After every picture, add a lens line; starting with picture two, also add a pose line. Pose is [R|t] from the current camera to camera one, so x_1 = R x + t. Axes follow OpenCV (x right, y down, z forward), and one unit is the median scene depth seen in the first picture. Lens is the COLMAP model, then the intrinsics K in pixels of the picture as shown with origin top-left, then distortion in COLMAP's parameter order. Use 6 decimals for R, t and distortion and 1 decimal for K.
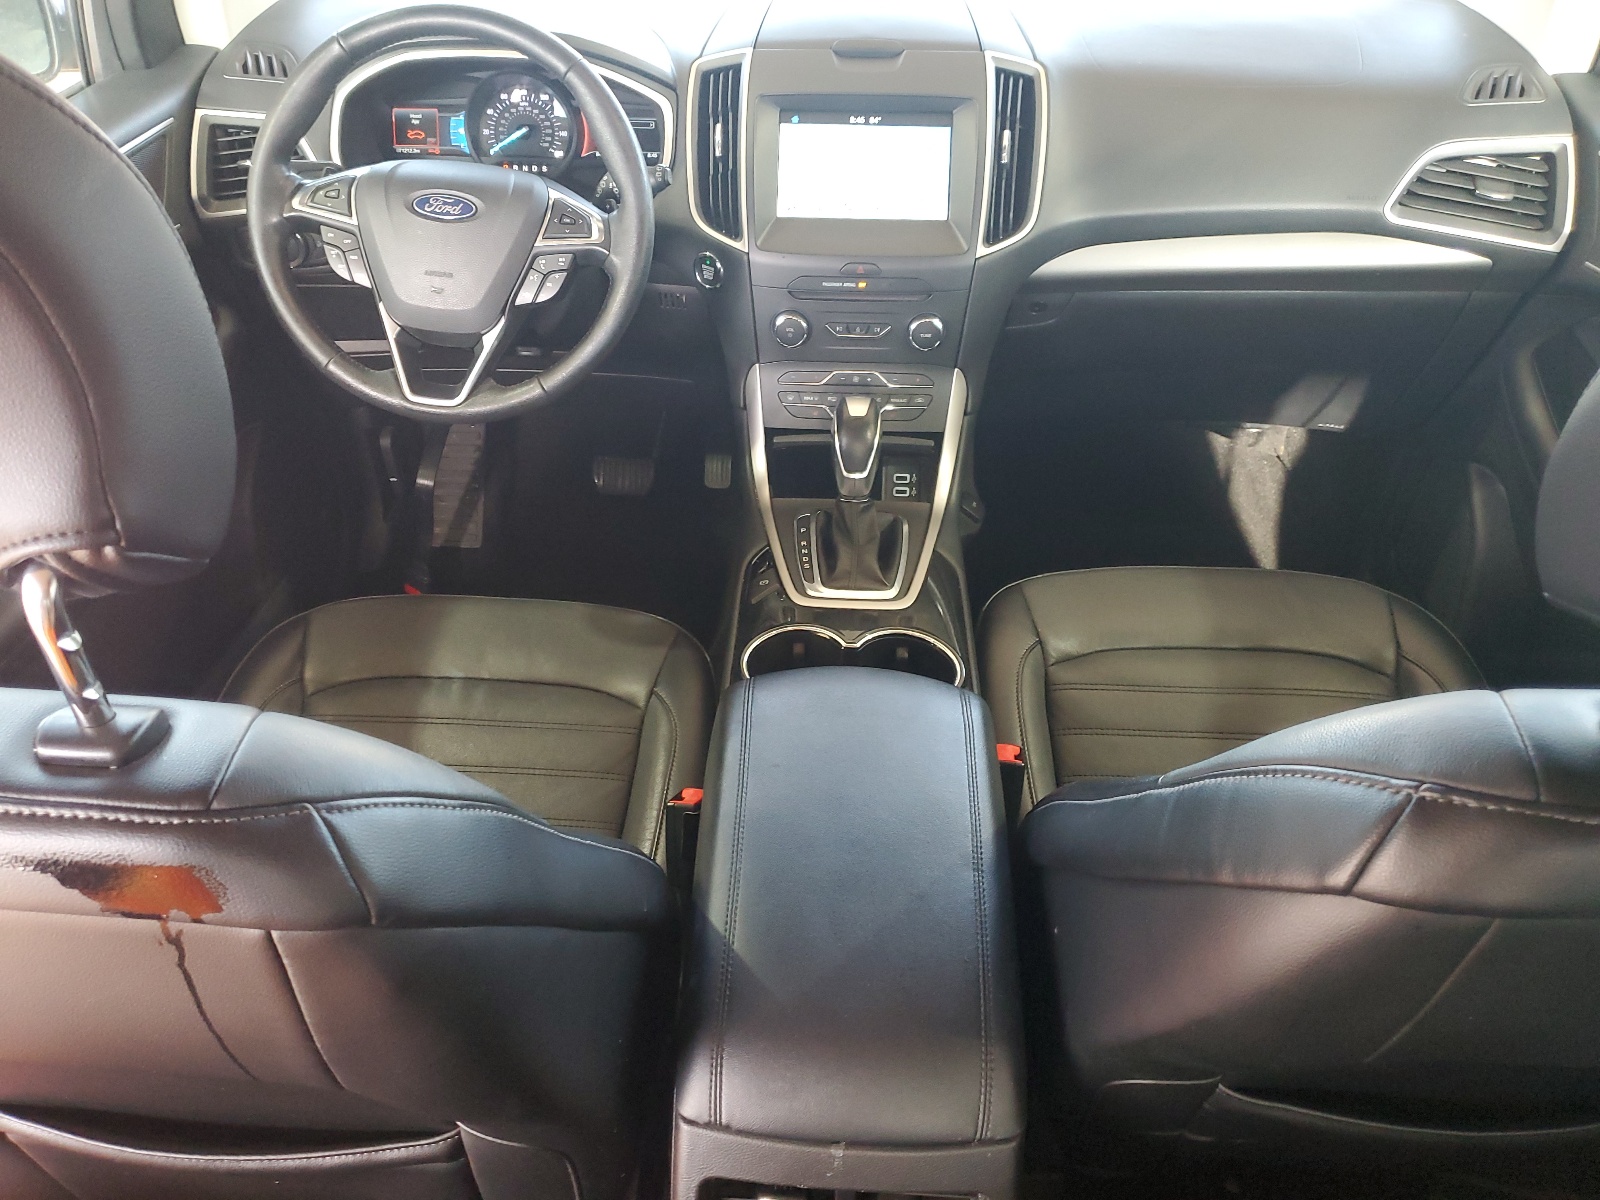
lens RADIAL K [[1233.8, 0, 797.1], [0, 1233.8, 598.0], [0, 0, 1]] dist [0.001722, -0.000110]
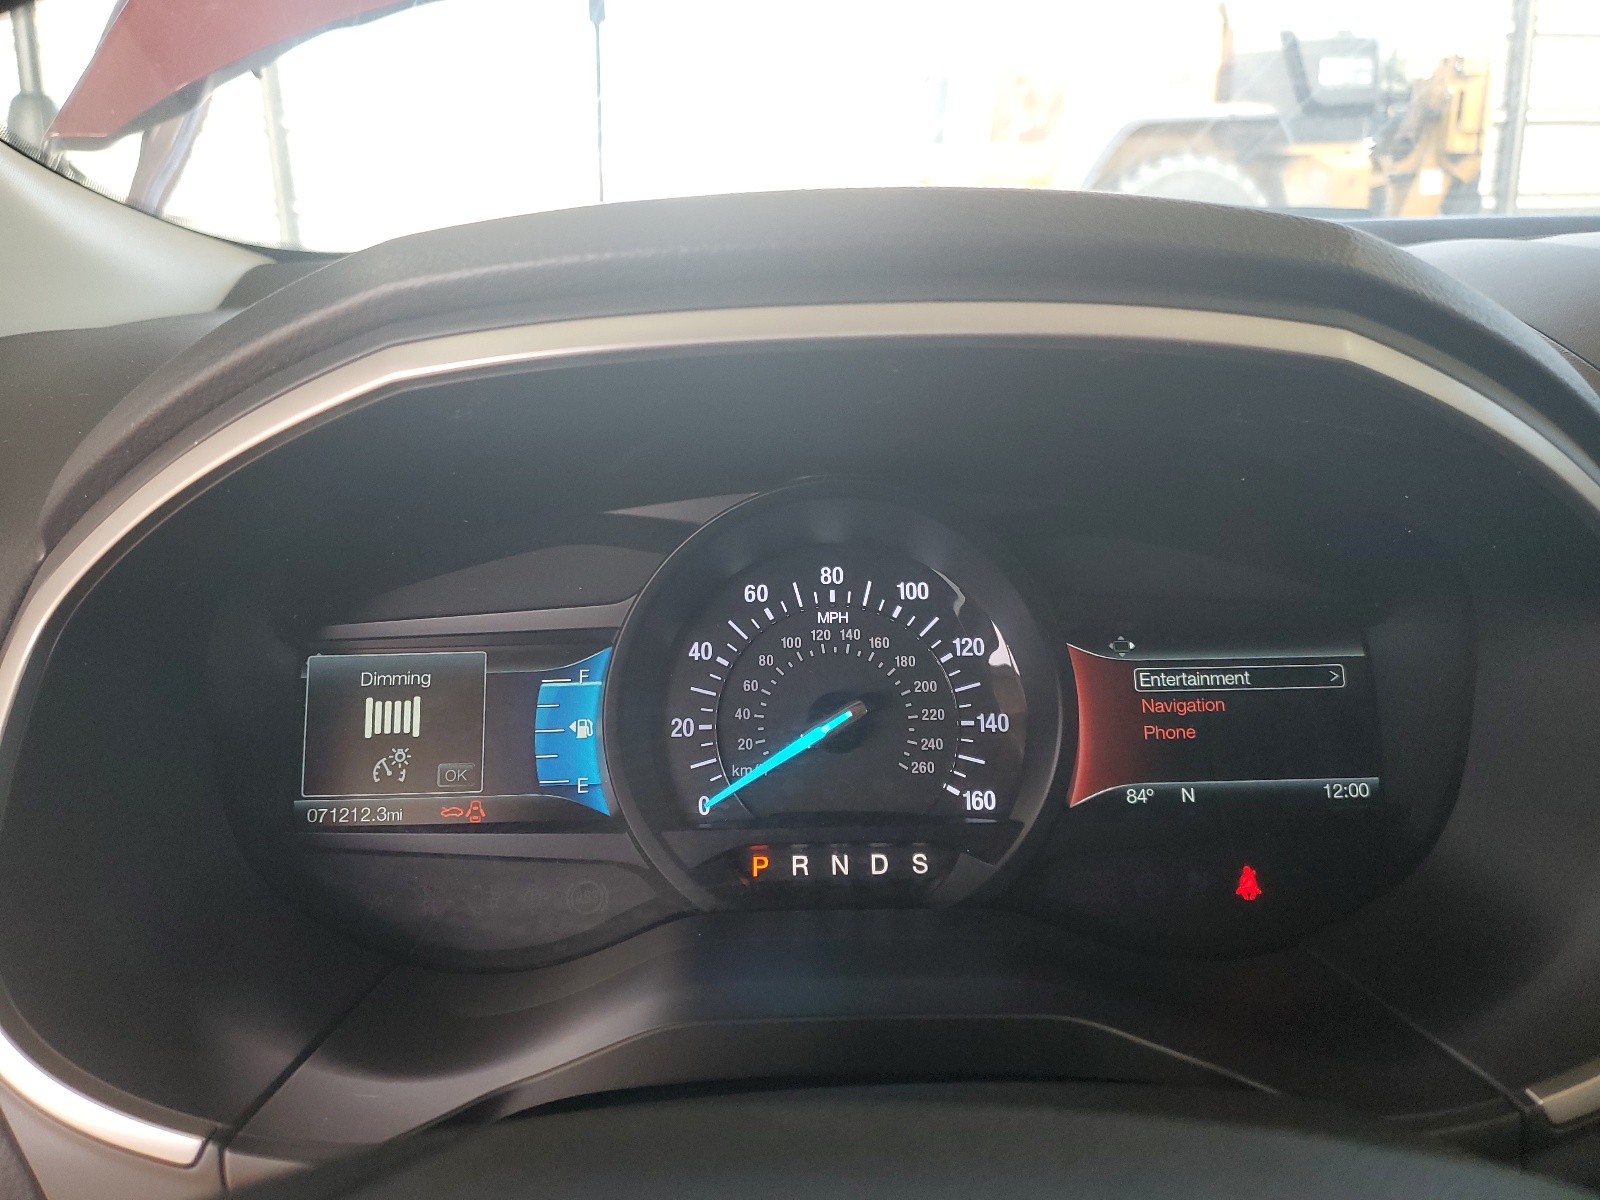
lens RADIAL K [[1233.8, 0, 800.5], [0, 1233.8, 601.2], [0, 0, 1]] dist [0.001722, -0.000110]
pose [[0.997694, -0.035358, 0.057941, -0.242200], [0.053505, 0.934934, -0.350766, -0.313666], [-0.041769, 0.353057, 0.934669, 0.759235]]
